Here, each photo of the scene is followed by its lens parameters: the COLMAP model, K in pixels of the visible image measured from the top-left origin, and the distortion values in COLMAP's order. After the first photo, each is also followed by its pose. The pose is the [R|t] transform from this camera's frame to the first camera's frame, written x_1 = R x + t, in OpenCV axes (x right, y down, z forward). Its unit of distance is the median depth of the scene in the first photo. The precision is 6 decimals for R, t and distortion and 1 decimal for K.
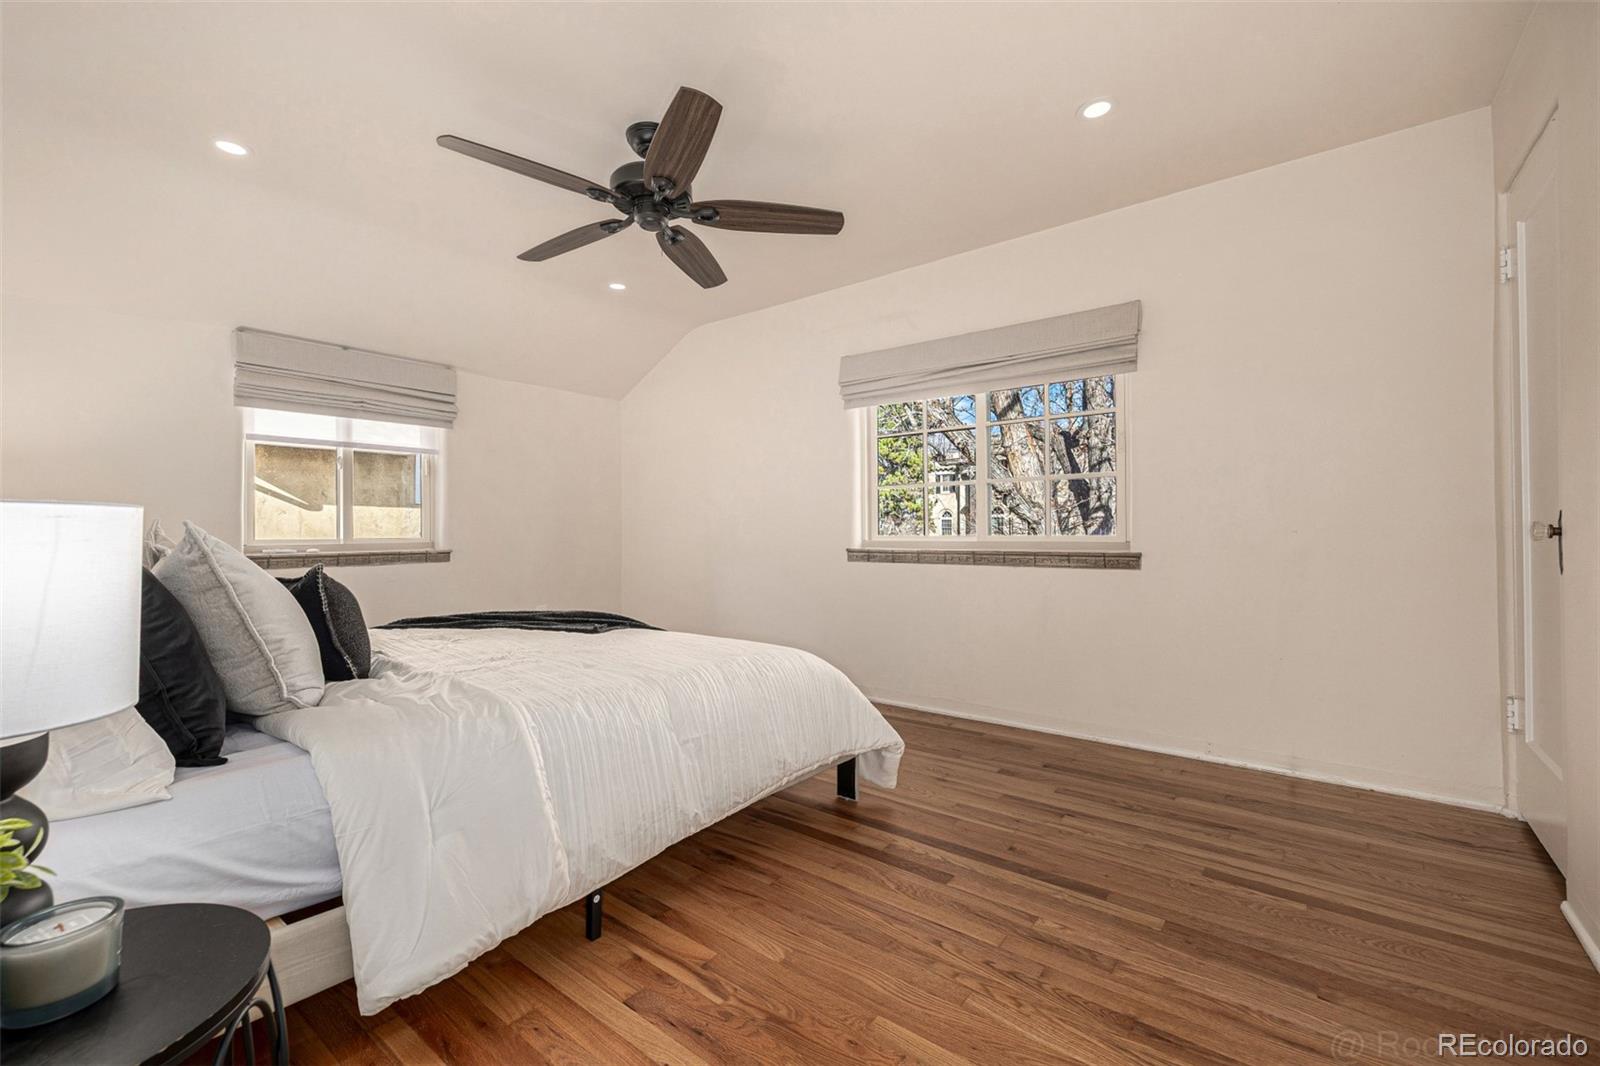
lens RADIAL K [[673.0, 0, 794.6], [0, 673.0, 525.4], [0, 0, 1]] dist [0.002783, 0.000190]
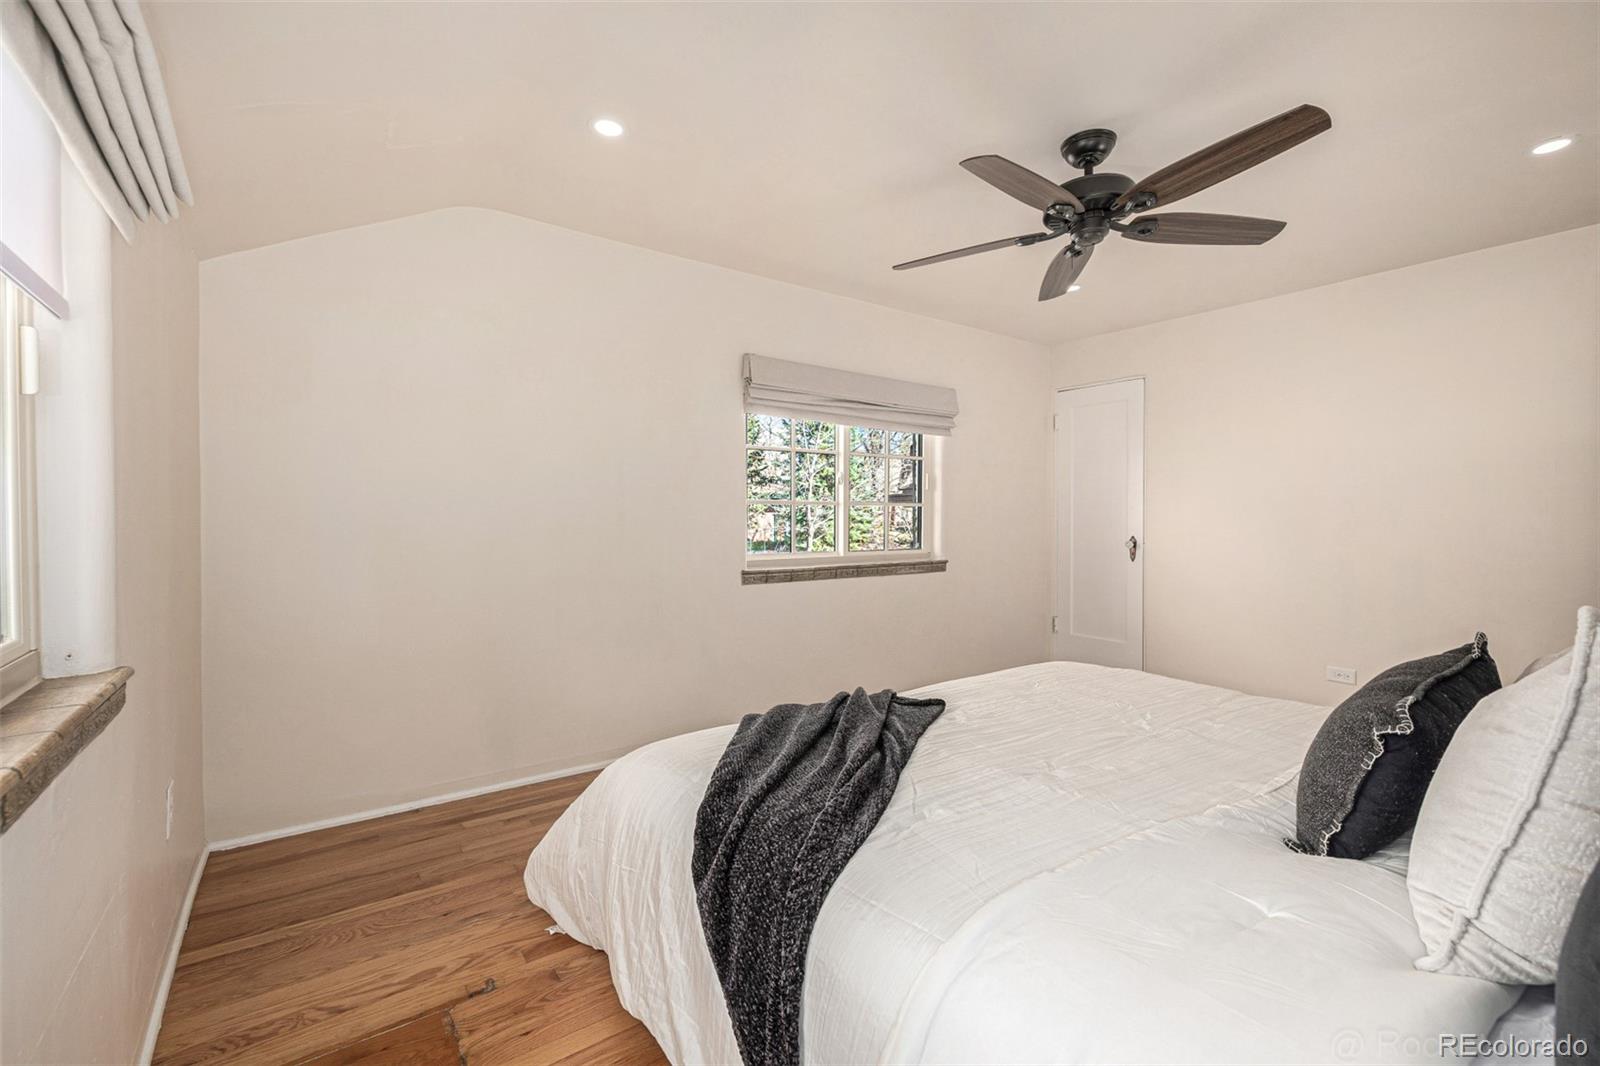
lens RADIAL K [[673.0, 0, 794.6], [0, 673.0, 525.4], [0, 0, 1]] dist [0.002783, 0.000190]
pose [[0.274512, -0.007881, 0.961551, -0.885375], [-0.012457, 0.999853, 0.011751, -0.042839], [-0.961503, -0.015204, 0.274374, 0.817481]]
